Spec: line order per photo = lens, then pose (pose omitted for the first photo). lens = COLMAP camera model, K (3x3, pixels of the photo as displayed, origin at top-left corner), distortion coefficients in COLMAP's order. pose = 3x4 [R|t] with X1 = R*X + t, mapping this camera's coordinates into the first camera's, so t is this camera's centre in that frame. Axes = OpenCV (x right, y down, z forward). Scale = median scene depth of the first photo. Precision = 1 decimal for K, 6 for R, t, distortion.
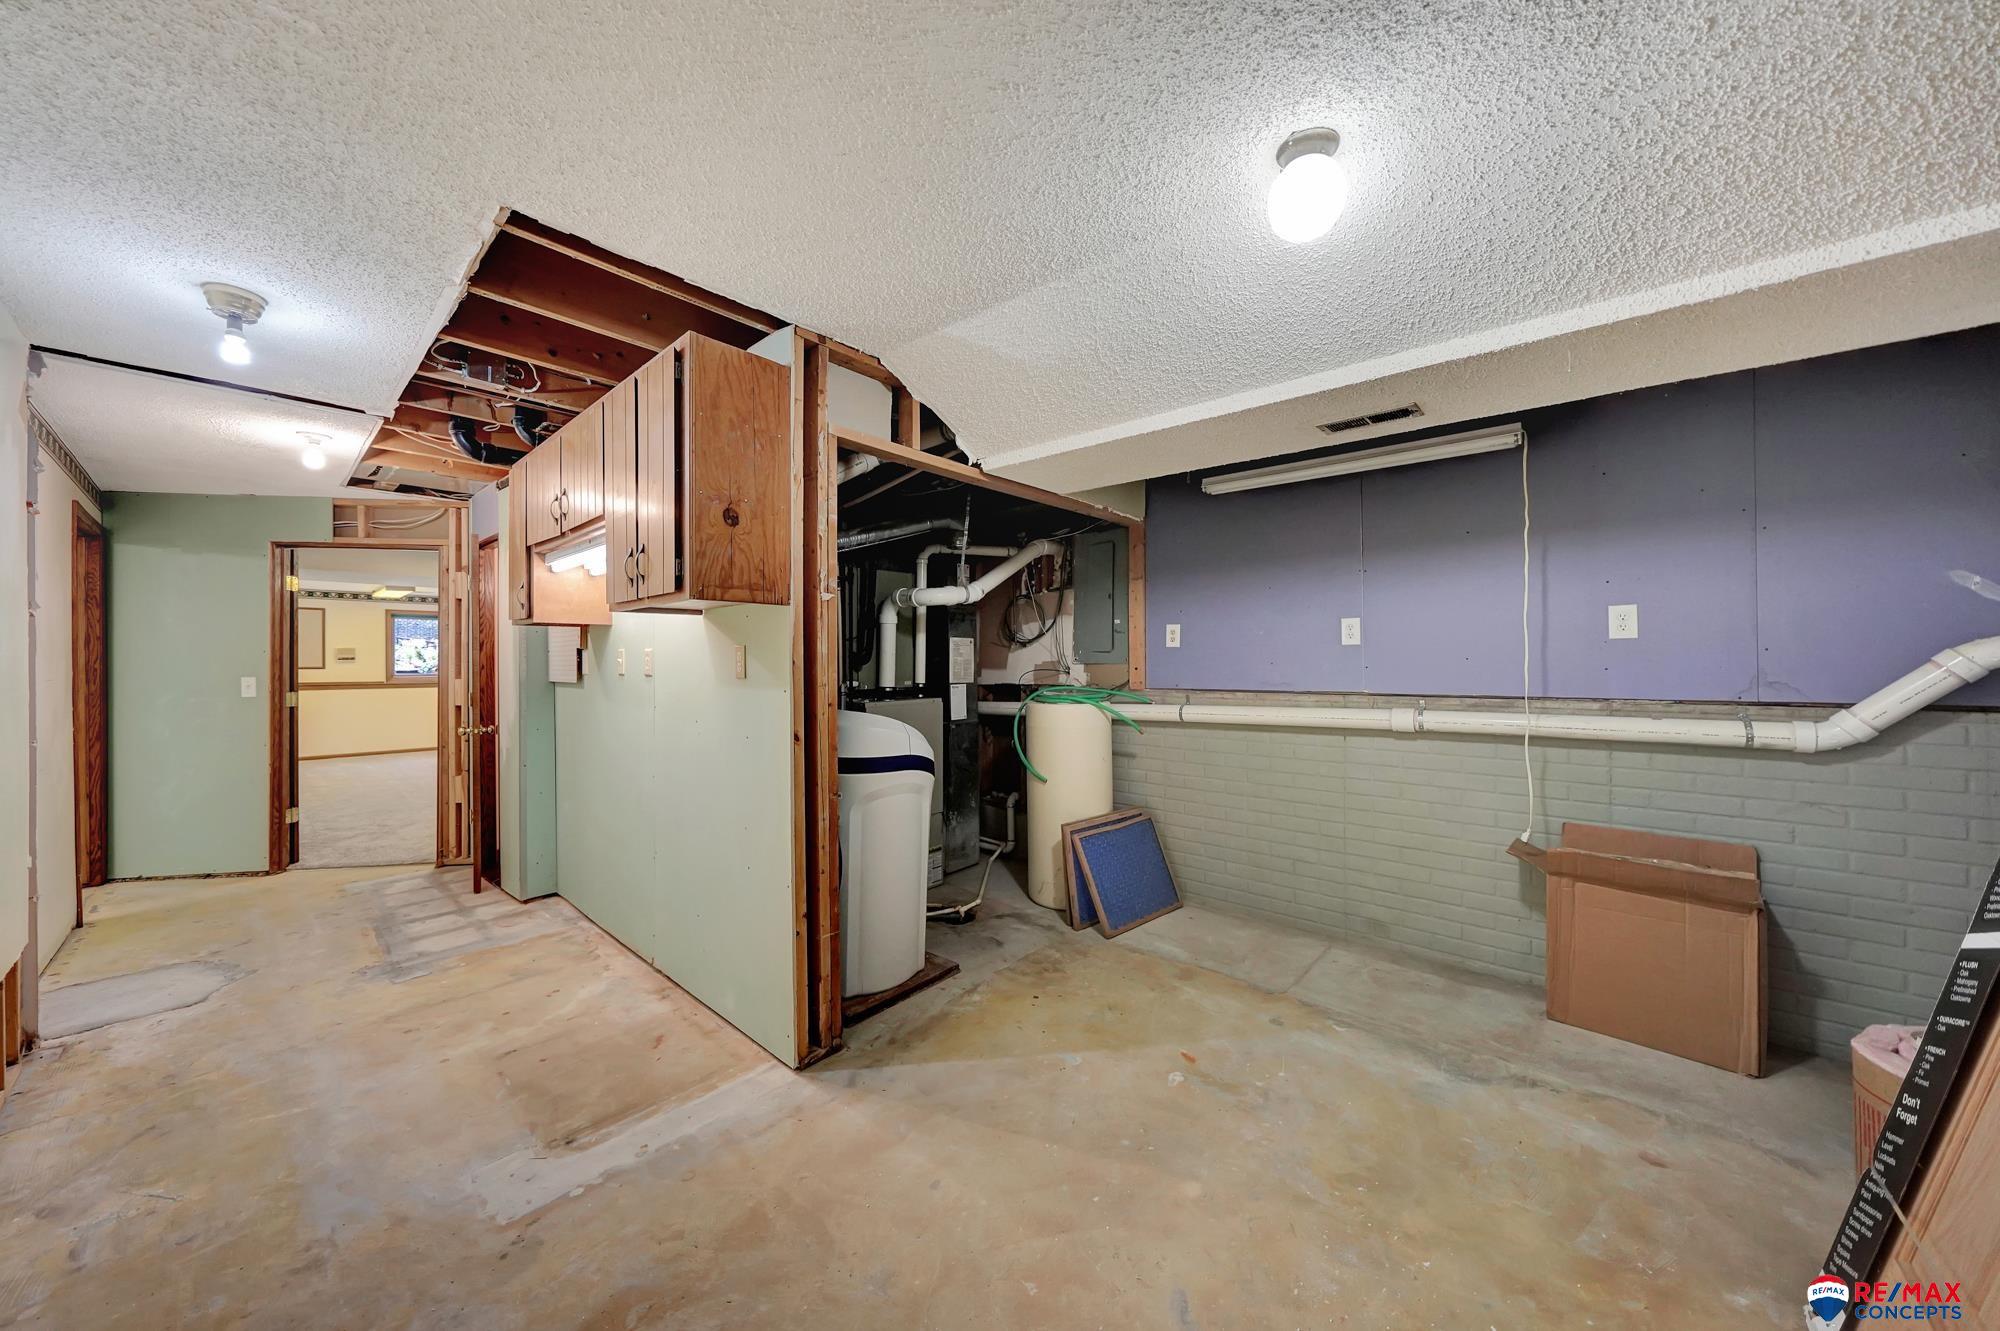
lens RADIAL K [[698.8, 0, 995.1], [0, 698.8, 663.8], [0, 0, 1]] dist [0.000588, 0.000138]
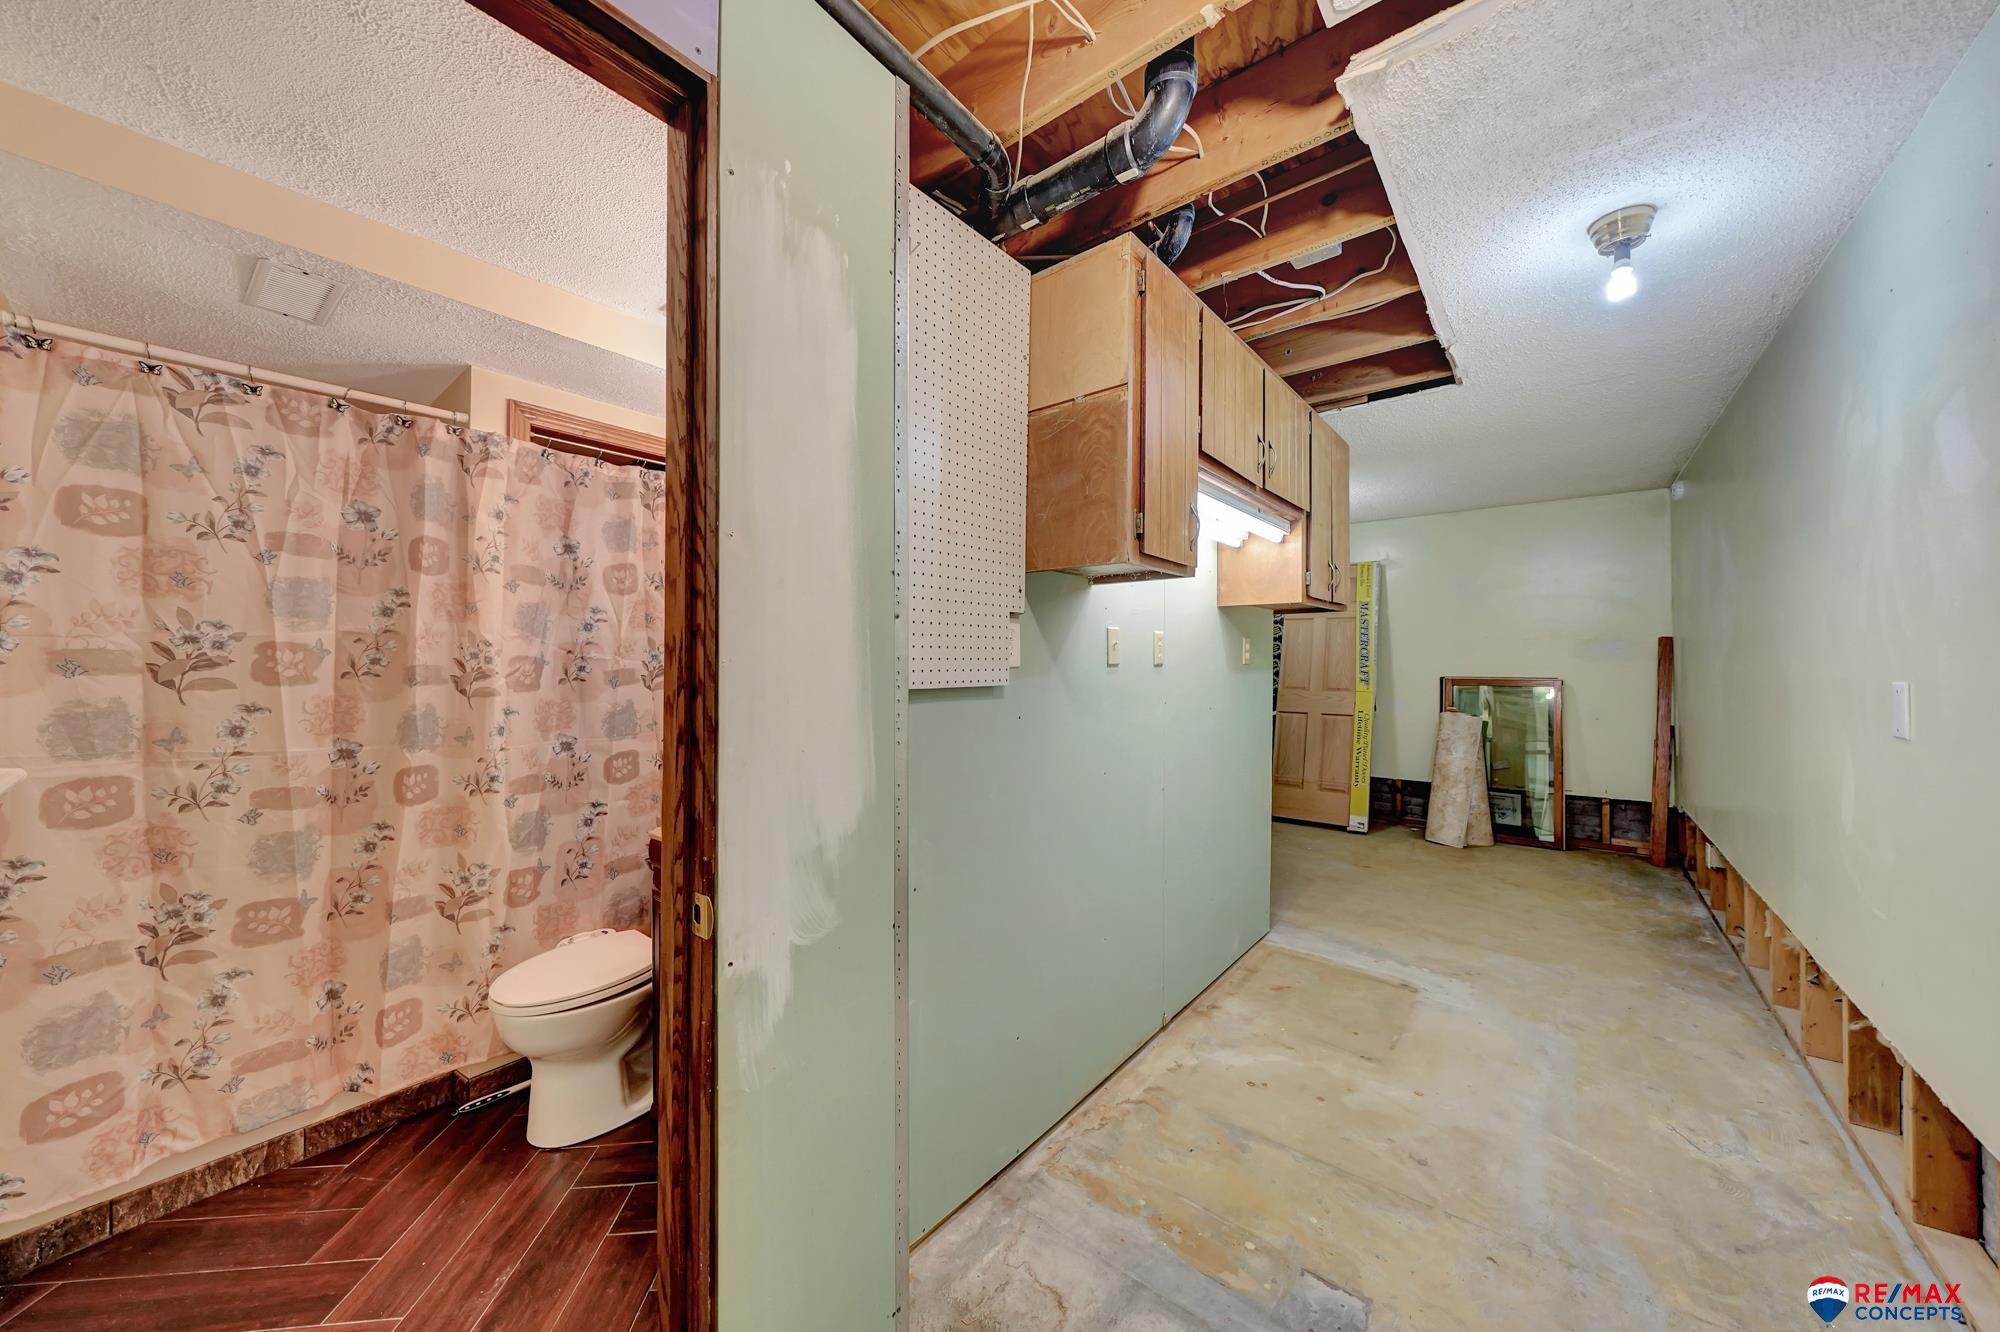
lens RADIAL K [[698.8, 0, 992.0], [0, 698.8, 653.6], [0, 0, 1]] dist [0.000588, 0.000138]
pose [[-0.059298, 0.010877, 0.998181, -1.400788], [0.003819, 0.999936, -0.010670, 0.007888], [-0.998233, 0.003179, -0.059336, 1.350564]]
